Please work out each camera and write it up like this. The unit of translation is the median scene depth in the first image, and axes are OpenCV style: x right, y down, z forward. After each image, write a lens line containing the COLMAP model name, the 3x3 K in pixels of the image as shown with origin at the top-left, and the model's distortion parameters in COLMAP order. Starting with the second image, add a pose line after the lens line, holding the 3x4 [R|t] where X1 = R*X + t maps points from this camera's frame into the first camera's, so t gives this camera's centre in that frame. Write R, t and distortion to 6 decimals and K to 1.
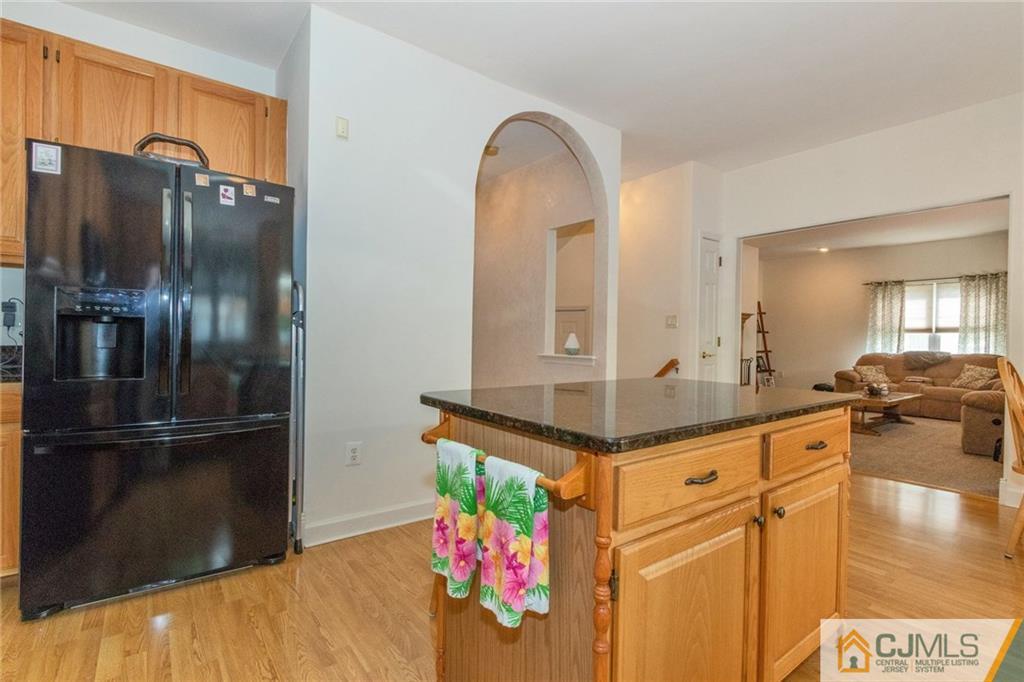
lens RADIAL K [[481.1, 0, 512.0], [0, 481.1, 341.0], [0, 0, 1]] dist [0.000880, -0.000194]
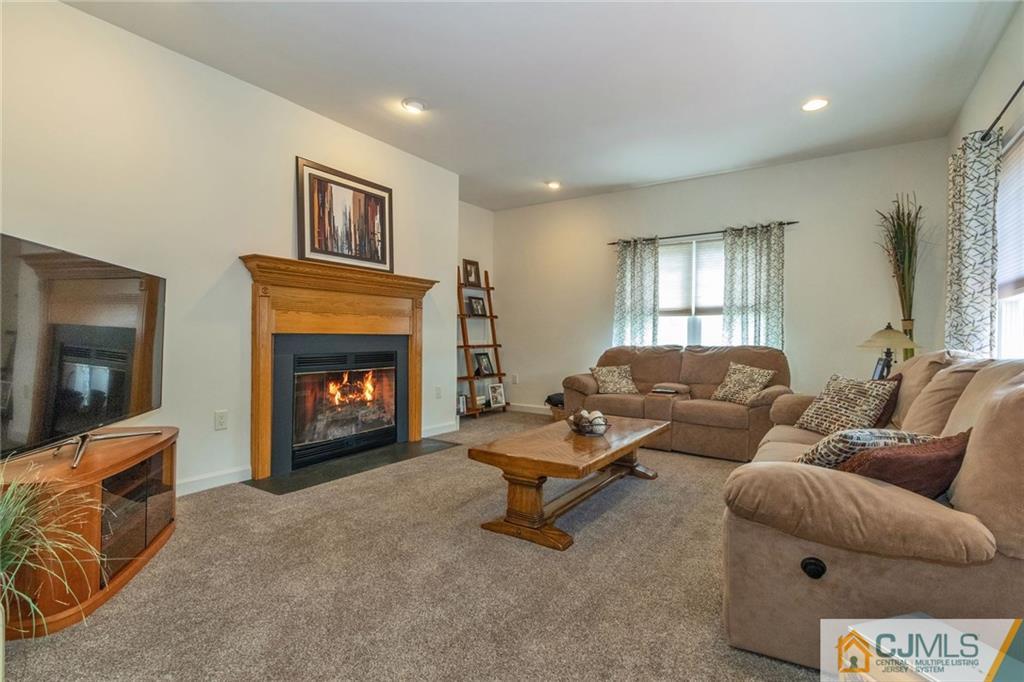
lens RADIAL K [[481.1, 0, 512.0], [0, 481.1, 341.0], [0, 0, 1]] dist [0.000880, -0.000194]
pose [[0.946173, -0.011406, 0.323459, 0.419969], [0.007972, 0.999897, 0.011942, 0.008864], [-0.323562, -0.008720, 0.946167, 0.446750]]
